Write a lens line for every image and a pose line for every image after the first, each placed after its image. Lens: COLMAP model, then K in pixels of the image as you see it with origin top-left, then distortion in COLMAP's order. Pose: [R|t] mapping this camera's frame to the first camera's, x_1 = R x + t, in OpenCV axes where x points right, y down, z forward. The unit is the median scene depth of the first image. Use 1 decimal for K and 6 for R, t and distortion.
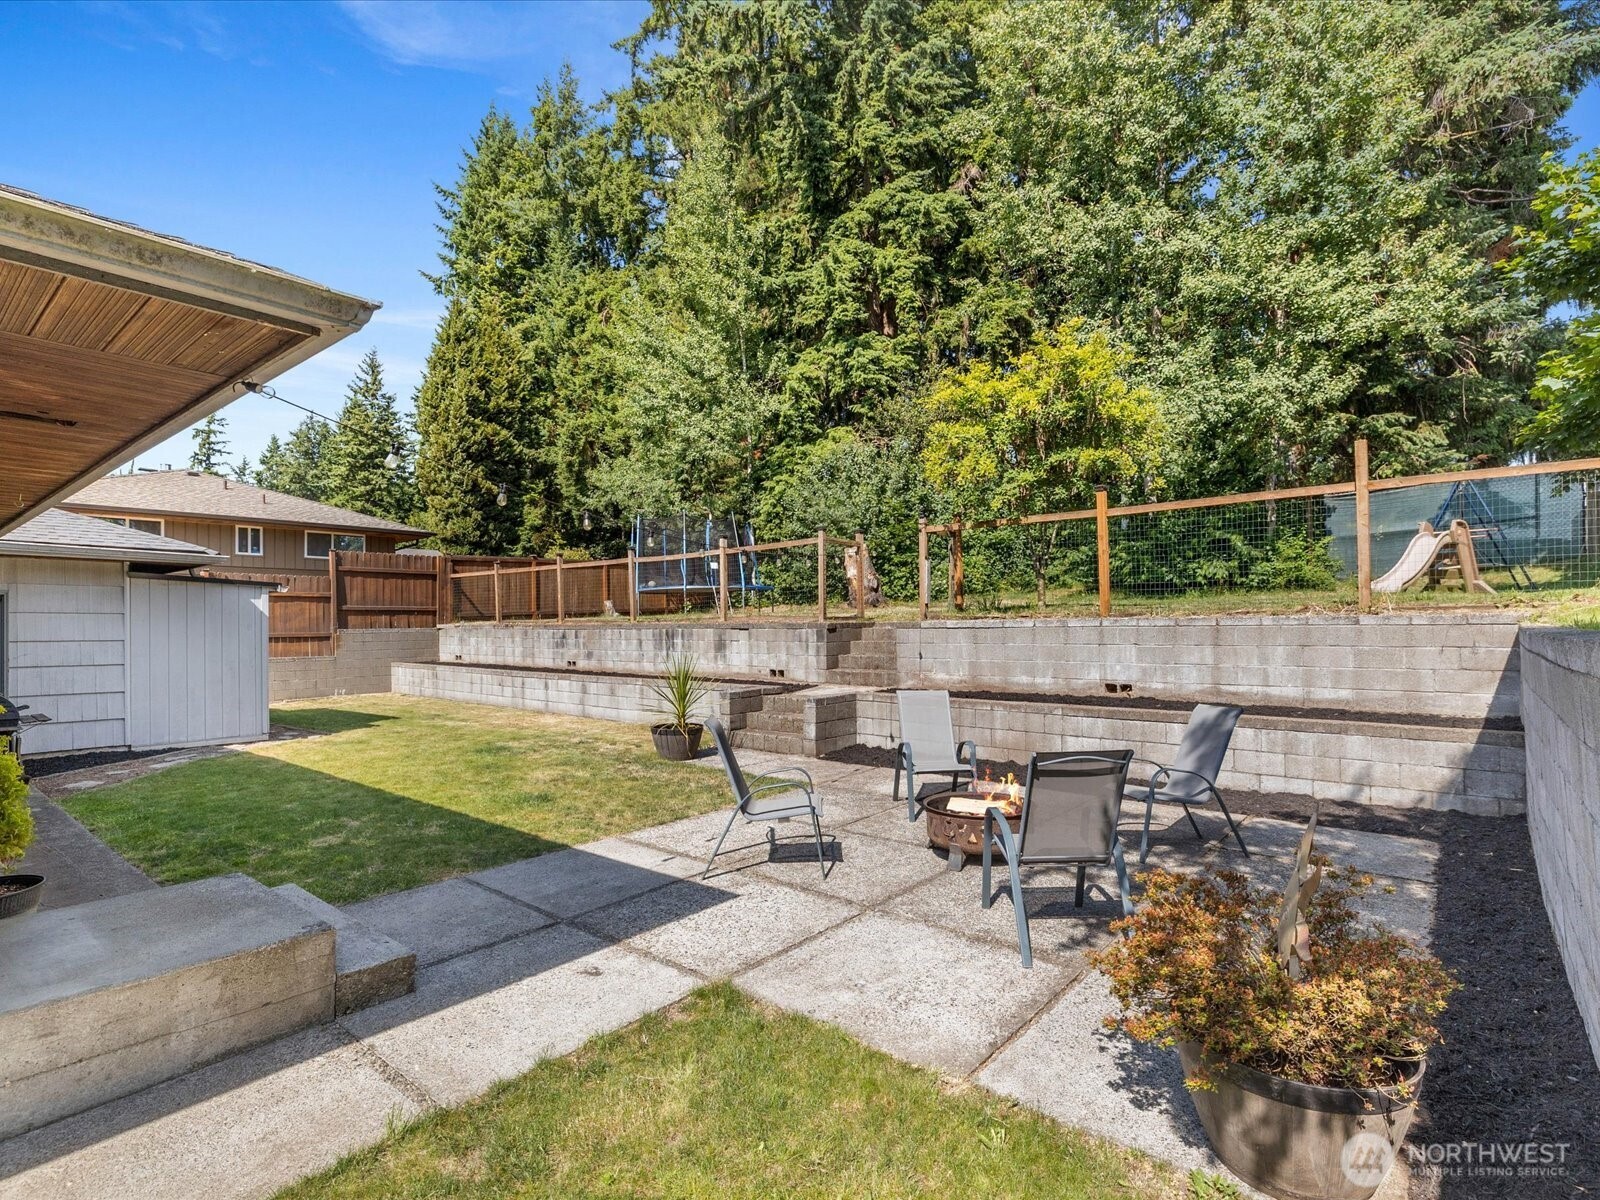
lens RADIAL K [[793.7, 0, 799.4], [0, 793.7, 570.7], [0, 0, 1]] dist [0.000599, 0.000170]
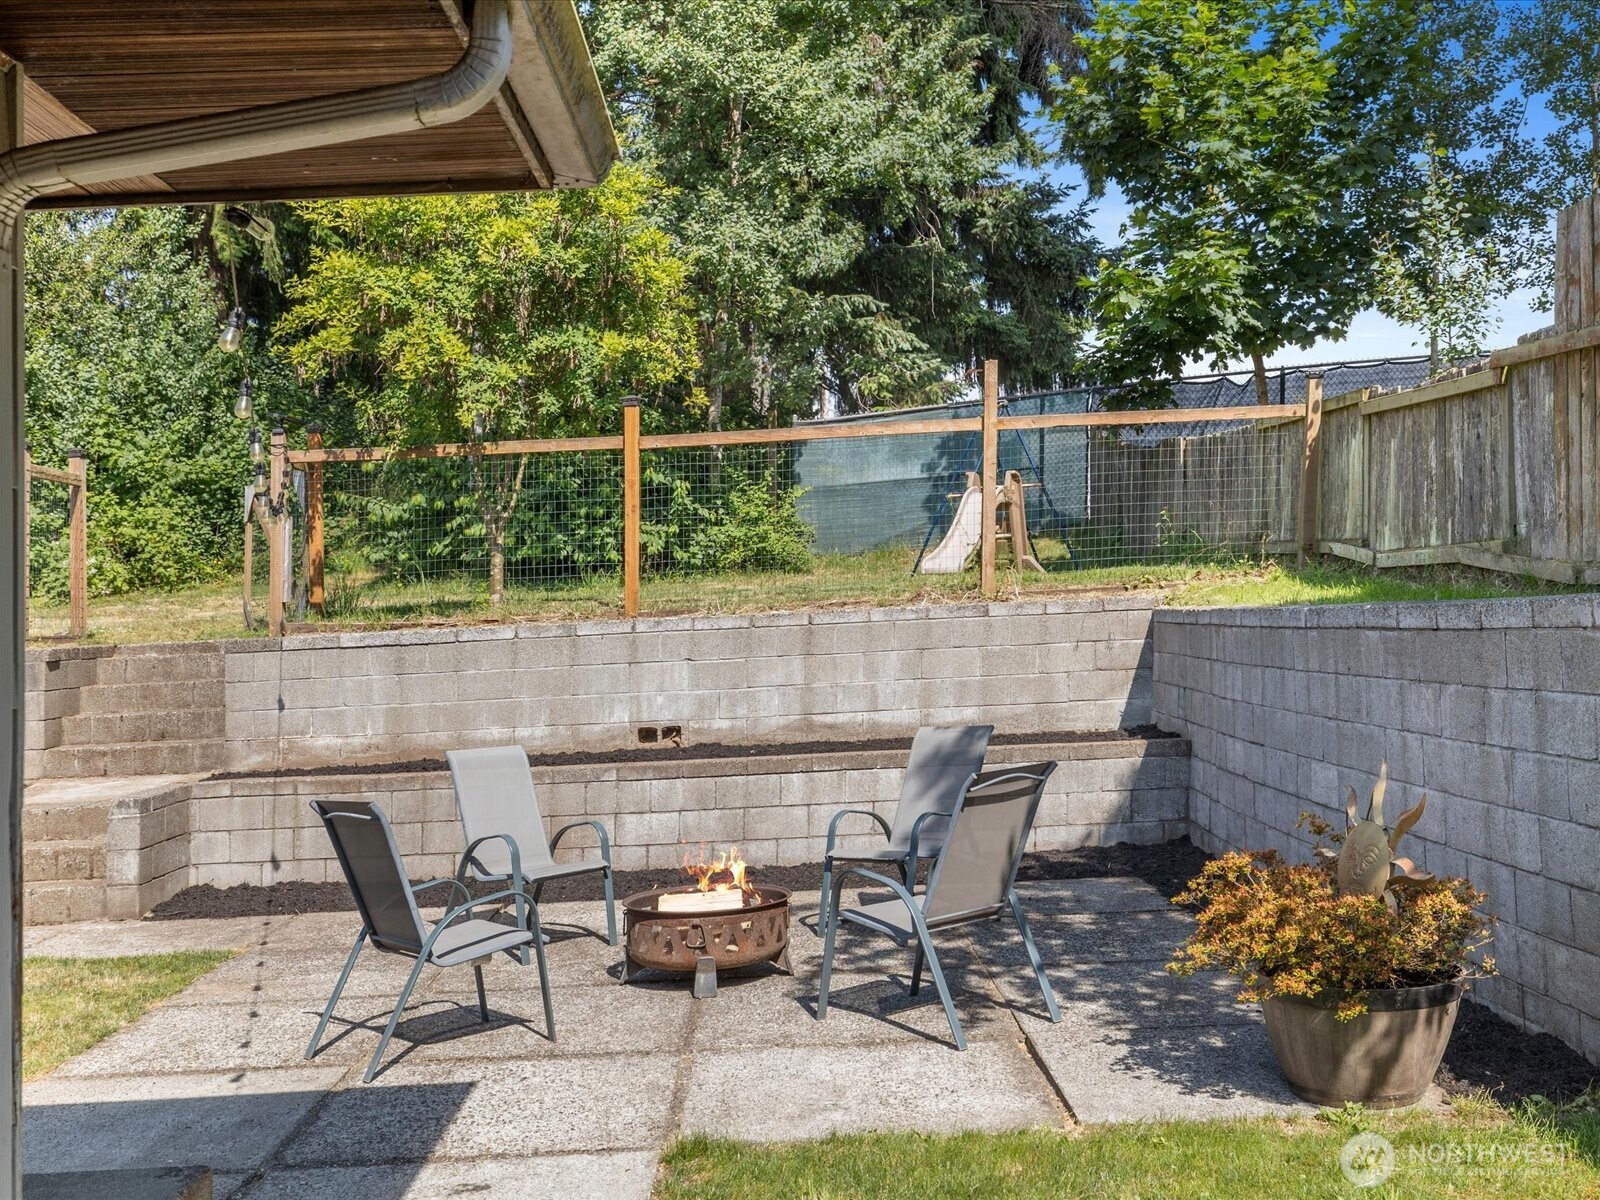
lens RADIAL K [[1706.8, 0, 800.0], [0, 1706.8, 600.0], [0, 0, 1]] dist [0.000303, 0.014008]
pose [[0.767034, -0.018733, 0.641333, -0.329171], [-0.004605, 0.999387, 0.034699, 0.000137], [-0.641590, -0.029569, 0.766477, -0.061955]]
